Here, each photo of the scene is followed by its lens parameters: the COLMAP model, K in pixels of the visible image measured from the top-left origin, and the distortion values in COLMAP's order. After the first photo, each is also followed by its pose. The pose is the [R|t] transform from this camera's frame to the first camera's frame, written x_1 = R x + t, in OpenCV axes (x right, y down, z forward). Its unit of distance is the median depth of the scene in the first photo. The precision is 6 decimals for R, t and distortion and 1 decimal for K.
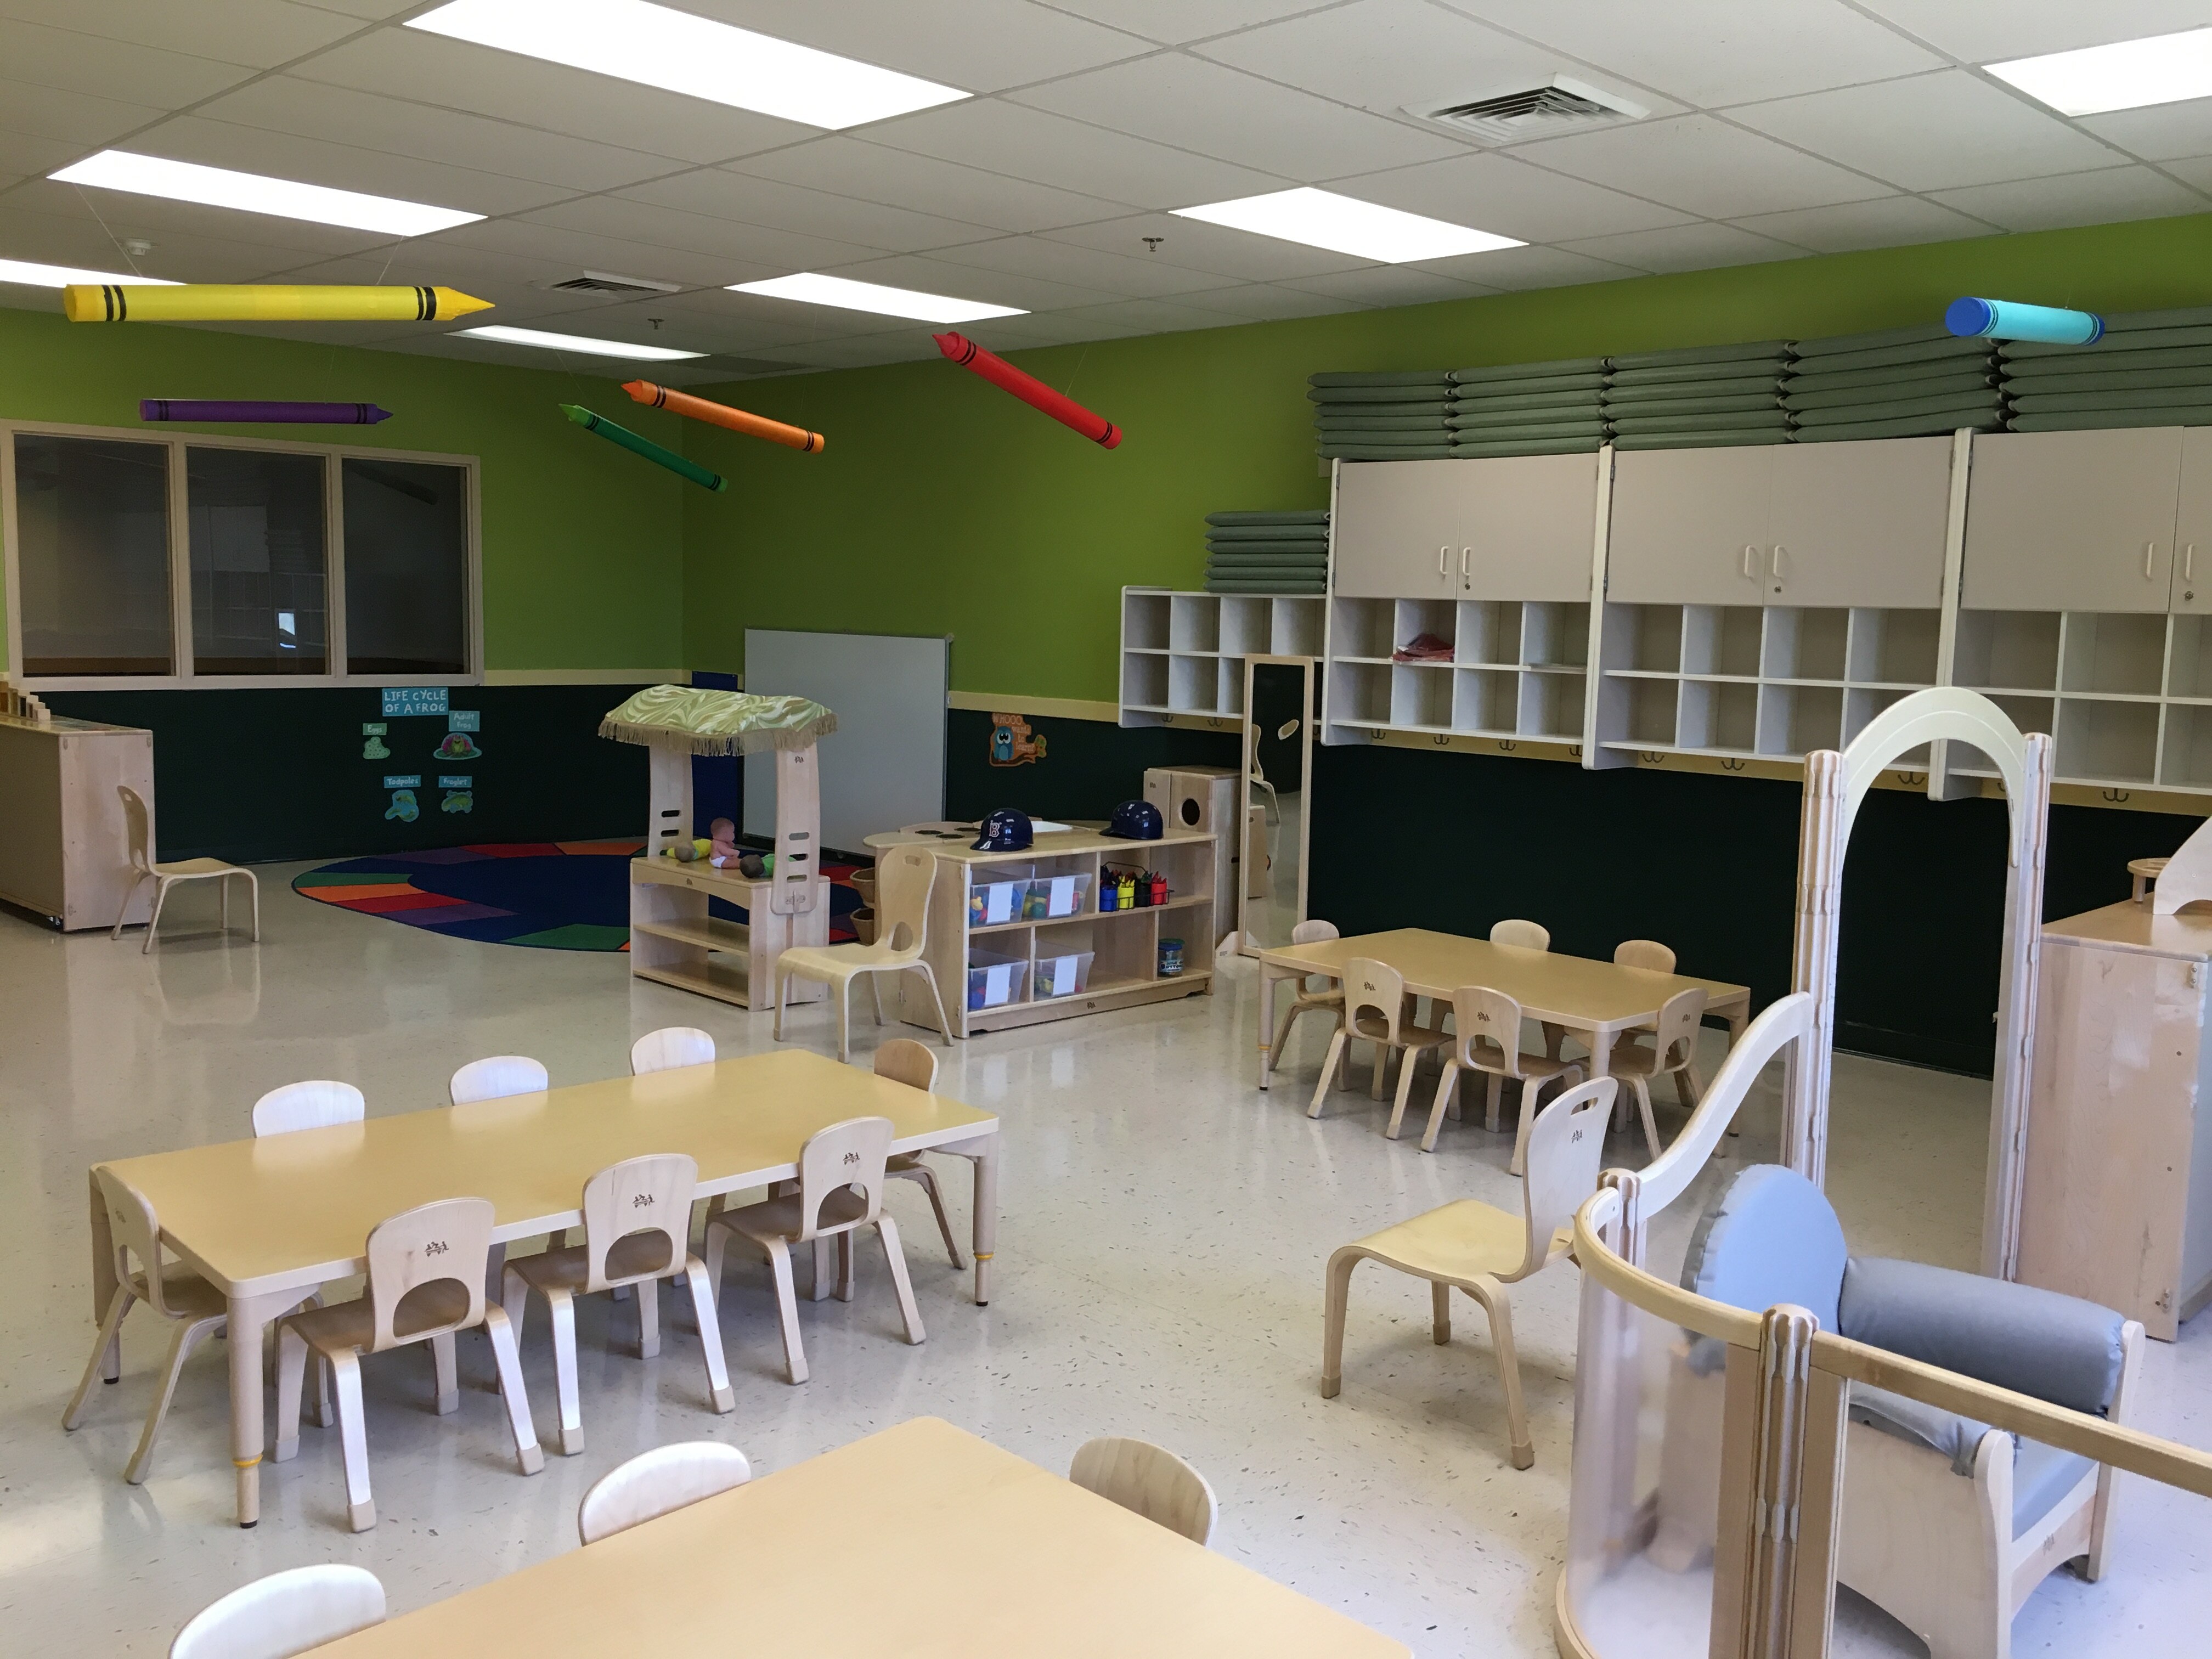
lens RADIAL K [[1899.1, 0, 1108.6], [0, 1899.1, 828.3], [0, 0, 1]] dist [0.067569, -0.041970]
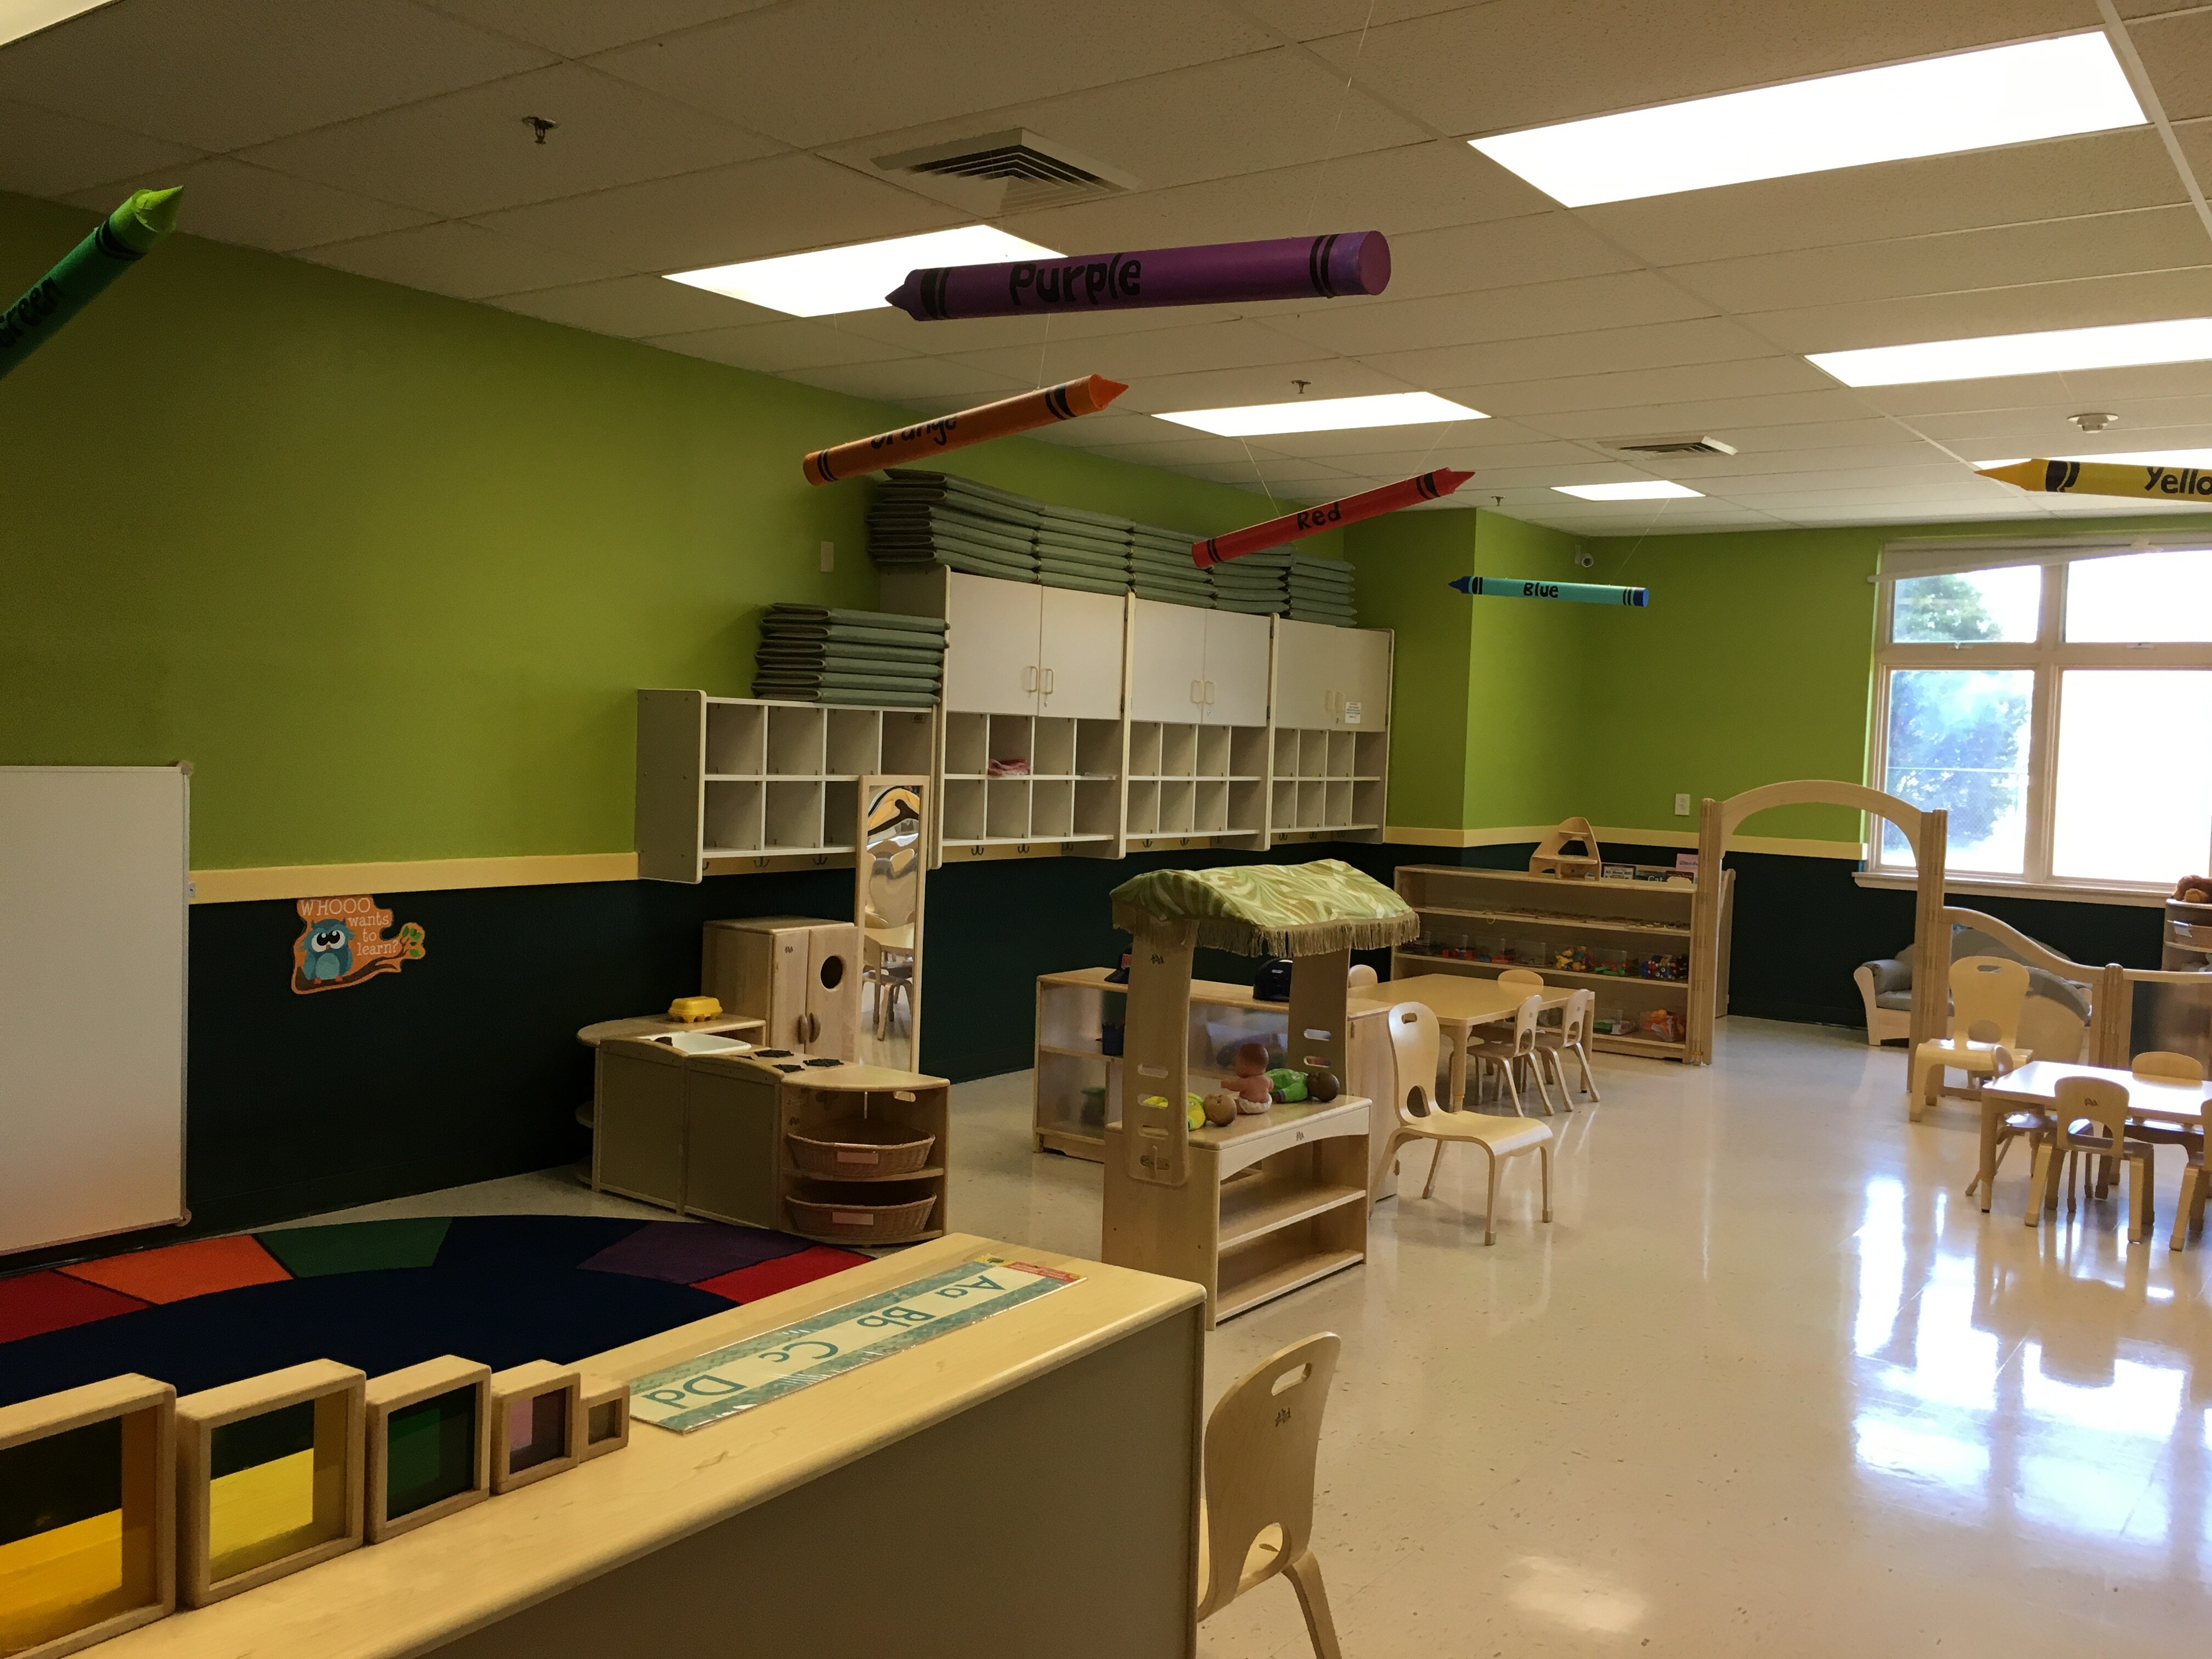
lens RADIAL K [[1899.1, 0, 1108.5], [0, 1899.1, 829.0], [0, 0, 1]] dist [0.067569, -0.041970]
pose [[-0.173925, -0.076239, 0.981803, -0.754330], [0.081191, 0.992494, 0.091452, -0.131223], [-0.981406, 0.095620, -0.166430, 0.993178]]
